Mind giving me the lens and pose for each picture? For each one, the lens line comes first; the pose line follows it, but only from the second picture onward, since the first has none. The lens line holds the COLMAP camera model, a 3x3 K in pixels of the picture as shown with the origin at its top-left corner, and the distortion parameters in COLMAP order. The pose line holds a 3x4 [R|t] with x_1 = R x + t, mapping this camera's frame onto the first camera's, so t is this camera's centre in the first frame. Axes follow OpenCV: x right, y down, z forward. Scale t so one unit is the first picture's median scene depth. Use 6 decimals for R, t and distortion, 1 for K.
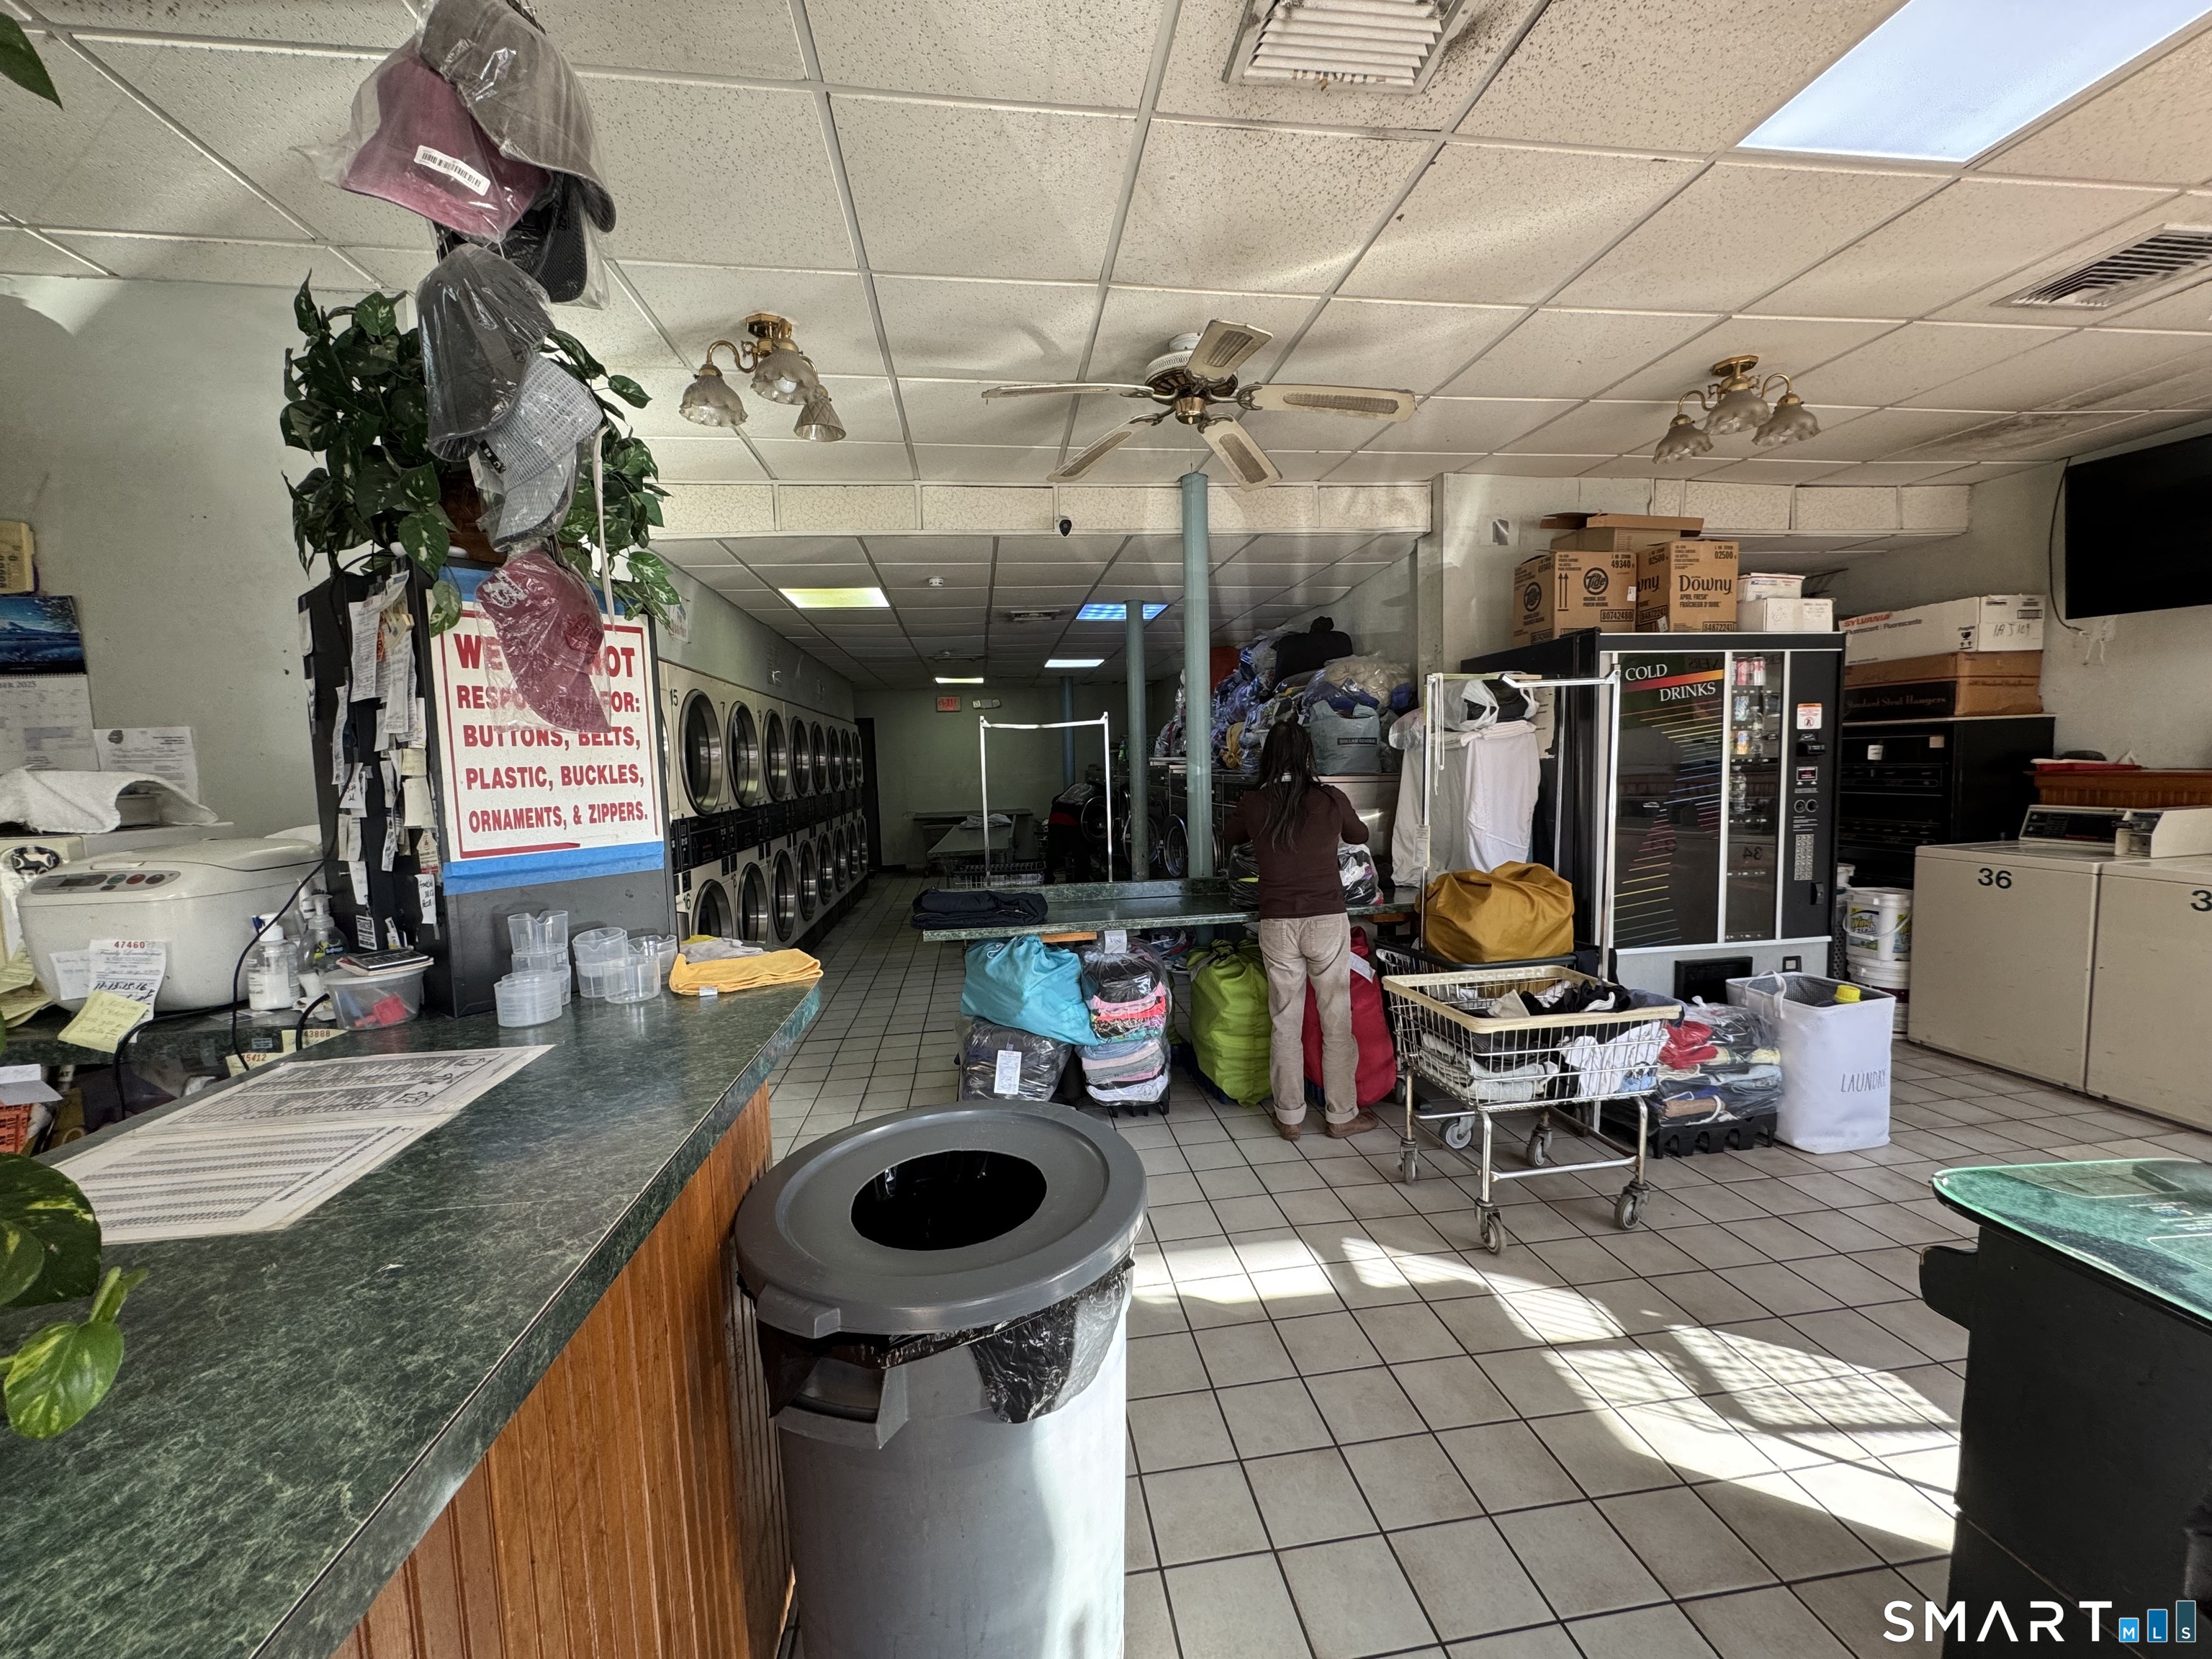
lens RADIAL K [[874.2, 0, 1106.0], [0, 874.2, 829.5], [0, 0, 1]] dist [-0.001261, -0.000050]
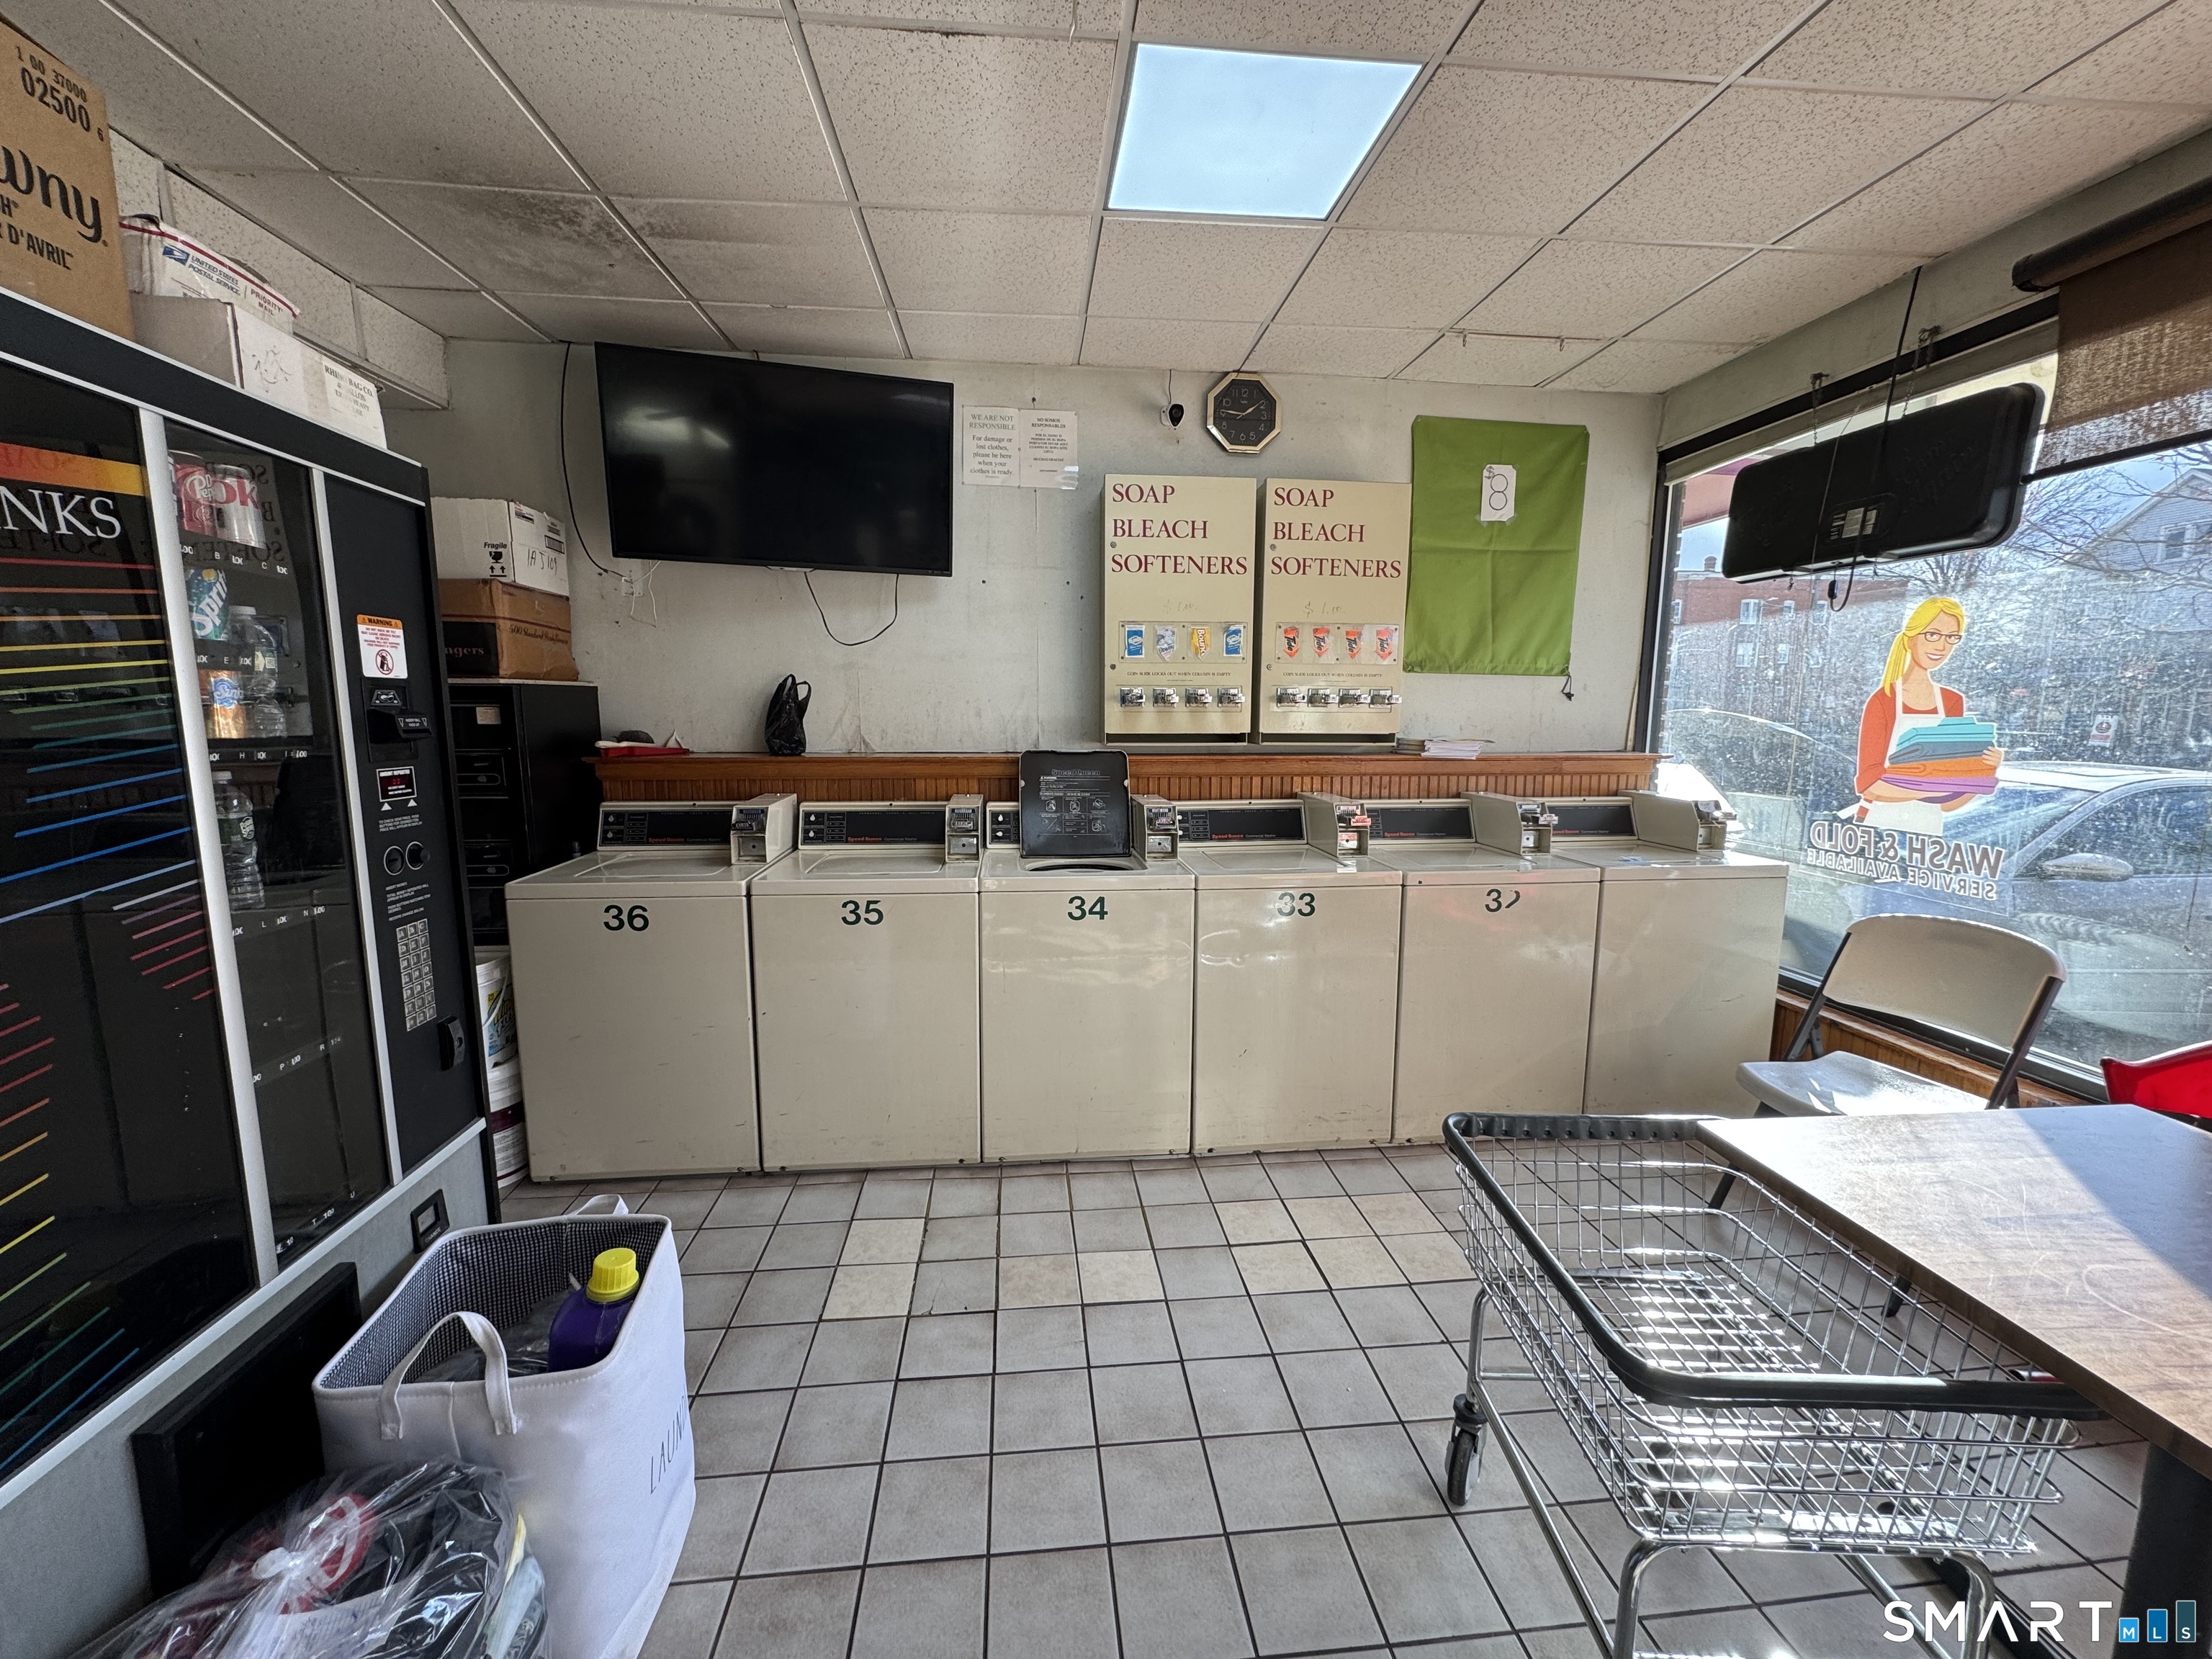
lens RADIAL K [[874.2, 0, 1106.0], [0, 874.2, 829.5], [0, 0, 1]] dist [-0.001261, -0.000050]
pose [[0.039282, -0.105319, 0.993662, 0.387219], [0.073137, 0.992066, 0.102258, -0.059826], [-0.996548, 0.068657, 0.046673, 0.633735]]
